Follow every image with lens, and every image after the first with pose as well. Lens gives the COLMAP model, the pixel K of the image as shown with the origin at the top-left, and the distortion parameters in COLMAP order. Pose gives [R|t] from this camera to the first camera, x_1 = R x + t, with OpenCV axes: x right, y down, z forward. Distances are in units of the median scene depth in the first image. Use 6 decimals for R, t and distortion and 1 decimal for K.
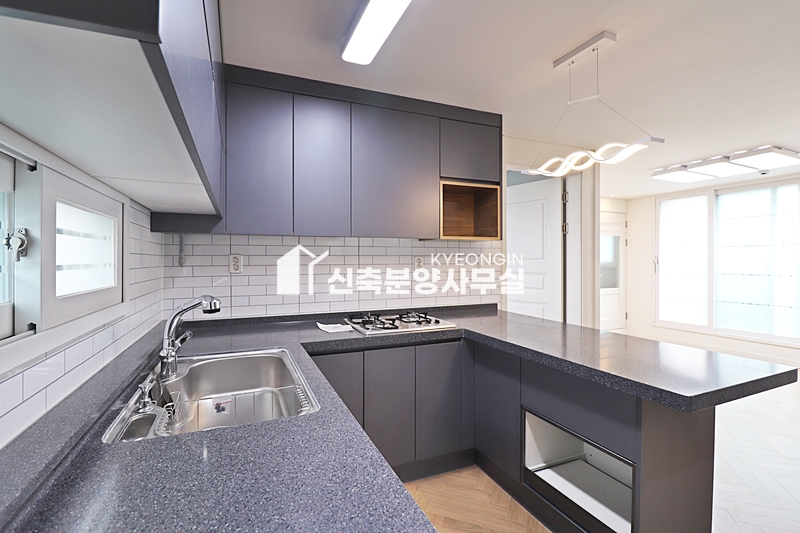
lens RADIAL K [[372.3, 0, 402.1], [0, 372.3, 262.6], [0, 0, 1]] dist [-0.010597, -0.001278]
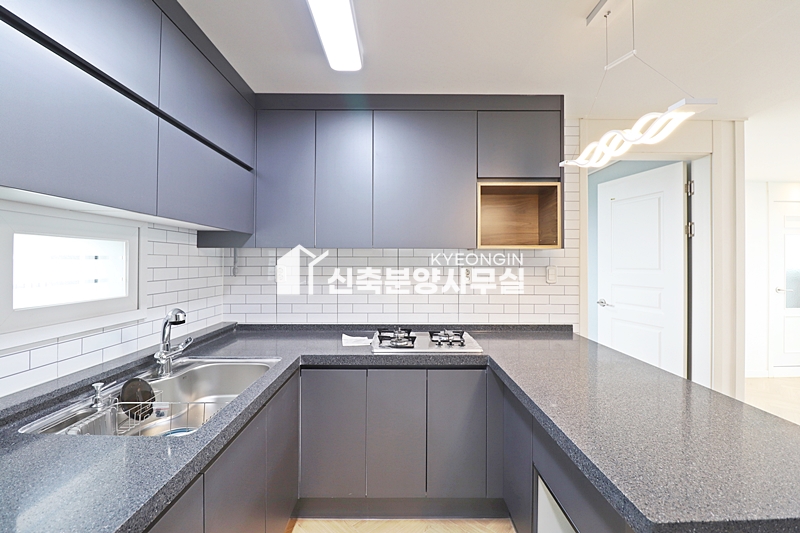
lens RADIAL K [[372.3, 0, 401.6], [0, 372.3, 262.4], [0, 0, 1]] dist [-0.010597, -0.001278]
pose [[0.921909, 0.004507, -0.387380, 0.282079], [-0.007413, 0.999954, -0.006007, -0.025335], [0.387335, 0.008410, 0.921901, 0.125809]]
